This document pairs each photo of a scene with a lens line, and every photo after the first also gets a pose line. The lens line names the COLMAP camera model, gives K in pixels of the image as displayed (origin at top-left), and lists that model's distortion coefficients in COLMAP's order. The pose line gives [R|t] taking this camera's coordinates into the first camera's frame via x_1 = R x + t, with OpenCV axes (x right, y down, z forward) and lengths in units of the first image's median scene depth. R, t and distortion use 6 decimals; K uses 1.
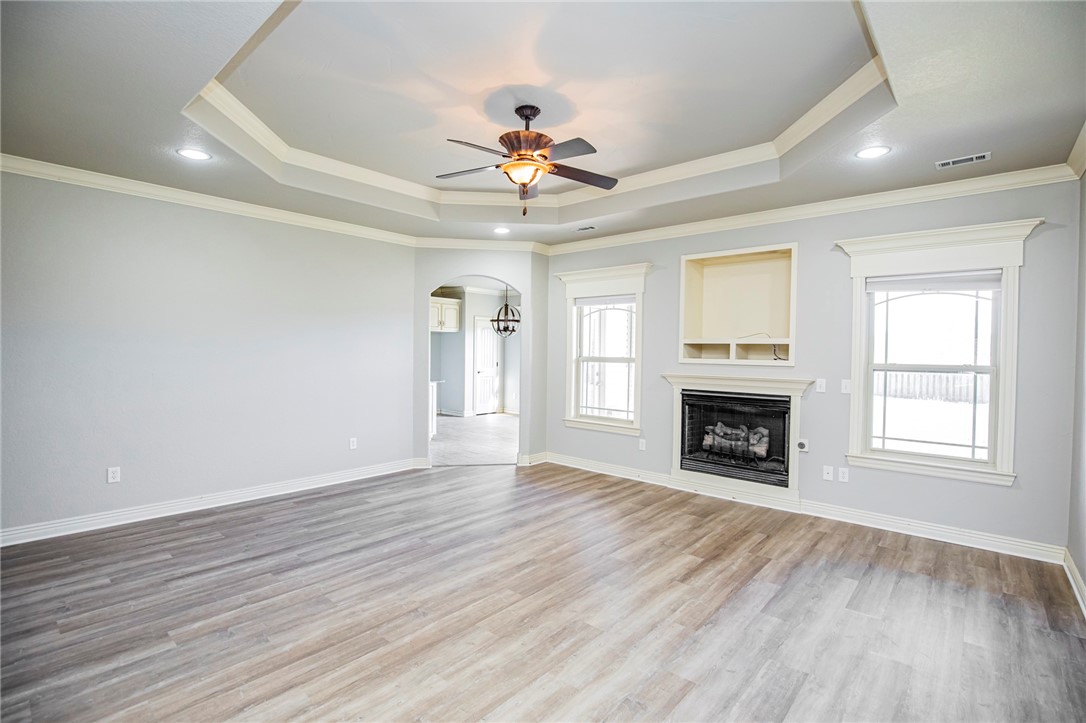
lens RADIAL K [[507.5, 0, 552.5], [0, 507.5, 359.5], [0, 0, 1]] dist [-0.036527, 0.007976]
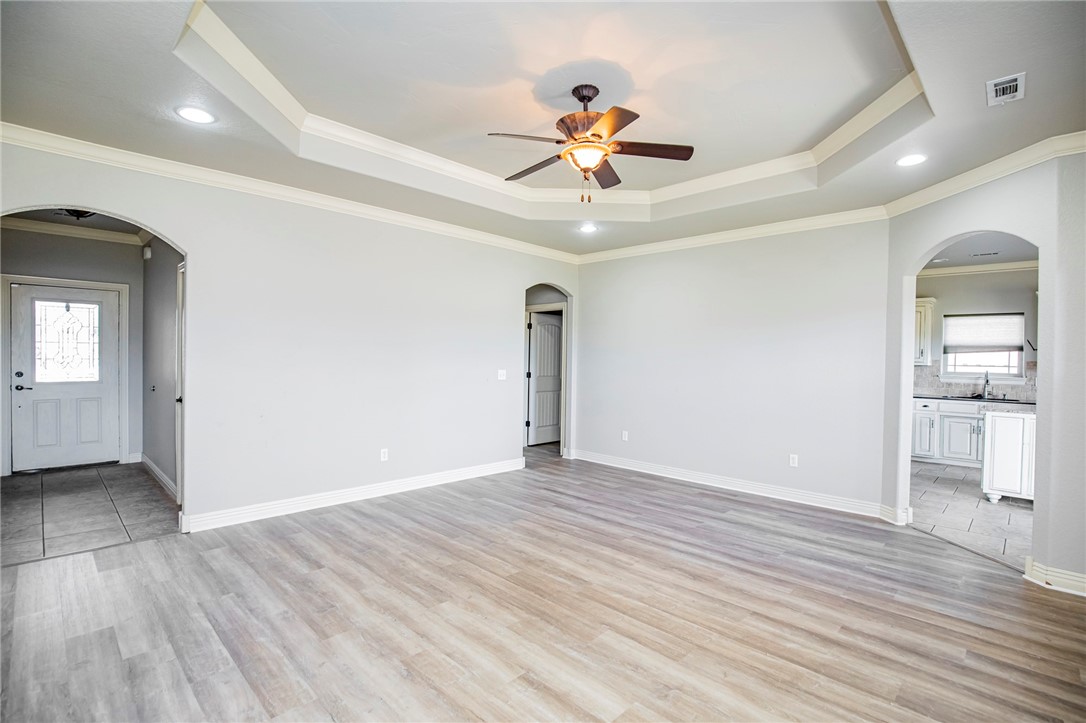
lens RADIAL K [[507.5, 0, 546.8], [0, 507.5, 366.7], [0, 0, 1]] dist [-0.036527, 0.007976]
pose [[-0.061772, 0.004588, -0.998080, 0.731671], [-0.035634, 0.999342, 0.006800, 0.009751], [0.997454, 0.035986, -0.061568, 0.829526]]
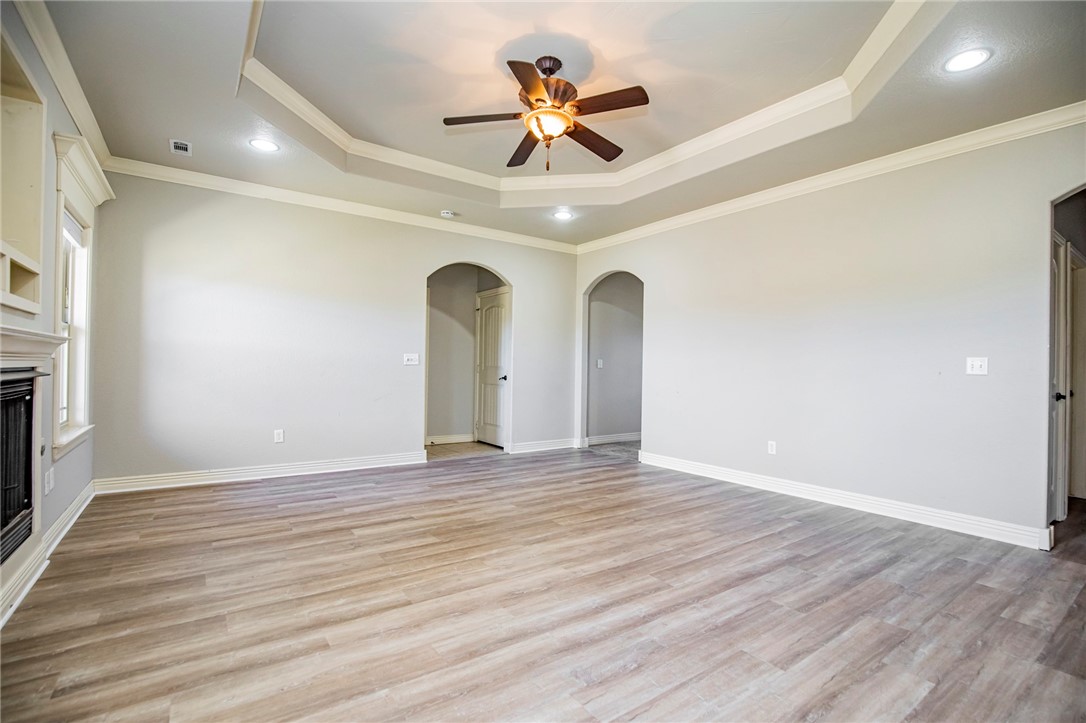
lens RADIAL K [[507.5, 0, 552.2], [0, 507.5, 361.5], [0, 0, 1]] dist [-0.036527, 0.007976]
pose [[-0.972643, -0.027431, 0.230680, -0.242146], [-0.025723, 0.999615, 0.010409, 0.051885], [-0.230877, 0.004191, -0.972974, 1.597230]]
